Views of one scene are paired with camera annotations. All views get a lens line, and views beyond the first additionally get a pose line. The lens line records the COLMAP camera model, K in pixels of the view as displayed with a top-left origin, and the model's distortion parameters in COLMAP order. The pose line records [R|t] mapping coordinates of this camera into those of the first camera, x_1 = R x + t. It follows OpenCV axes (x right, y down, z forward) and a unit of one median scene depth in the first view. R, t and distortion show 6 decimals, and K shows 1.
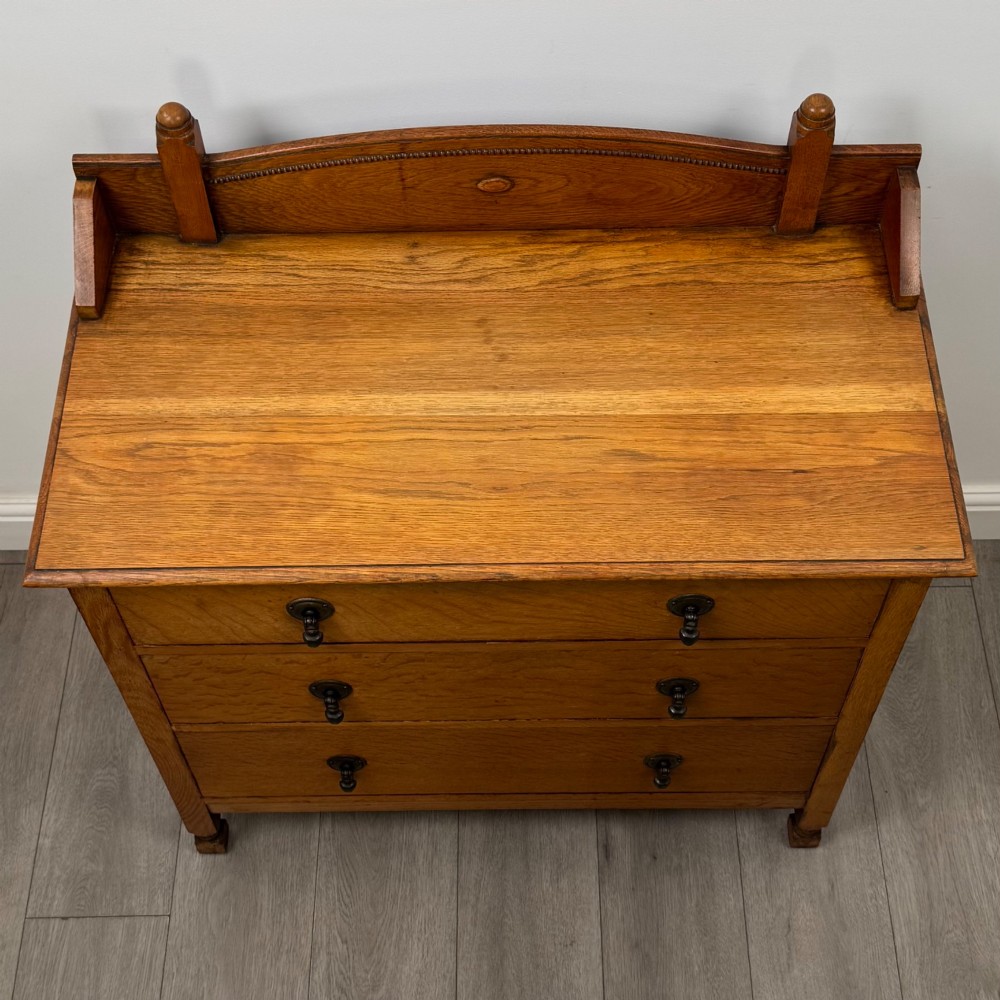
lens RADIAL K [[1436.3, 0, 500.6], [0, 1436.3, 526.2], [0, 0, 1]] dist [0.129195, -0.073827]
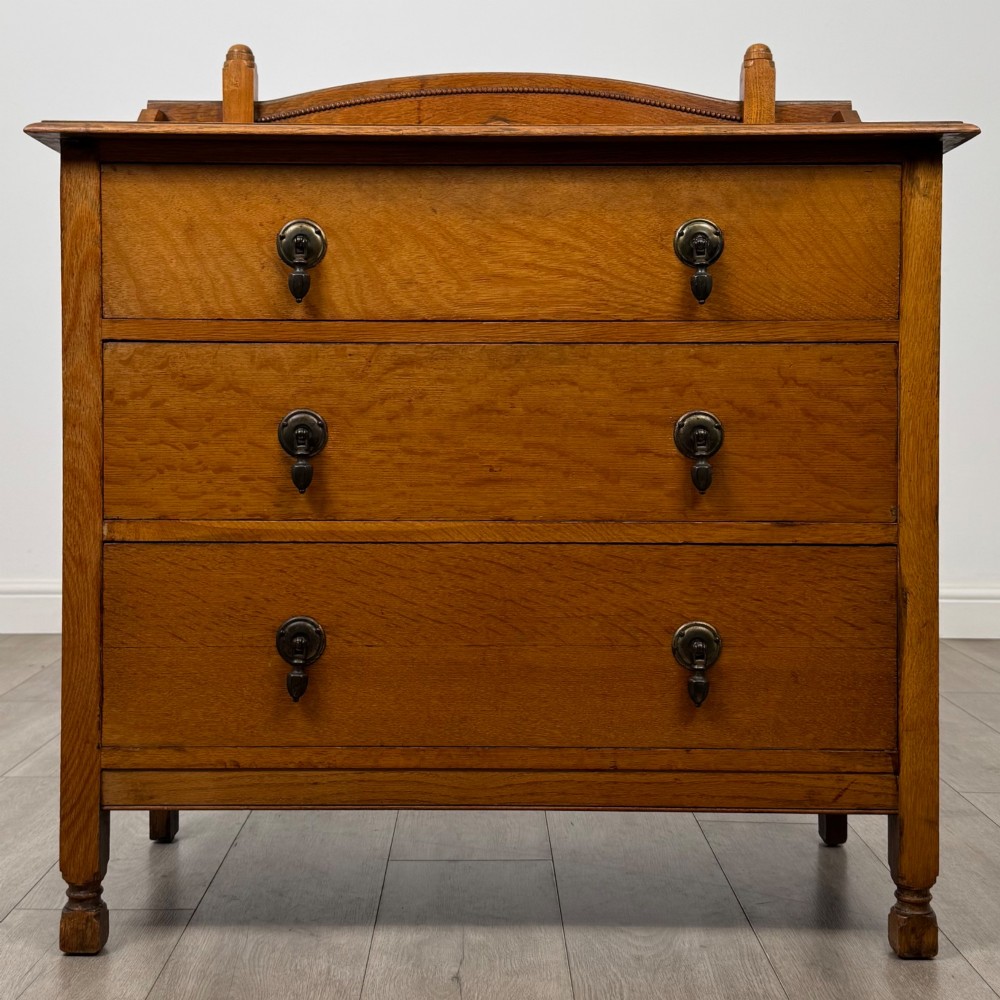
lens RADIAL K [[1436.3, 0, 500.6], [0, 1436.3, 526.2], [0, 0, 1]] dist [0.129195, -0.073827]
pose [[0.999856, 0.016739, -0.002712, 0.006479], [-0.012144, 0.595173, -0.803506, 0.890874], [-0.011835, 0.803424, 0.595290, 0.544019]]
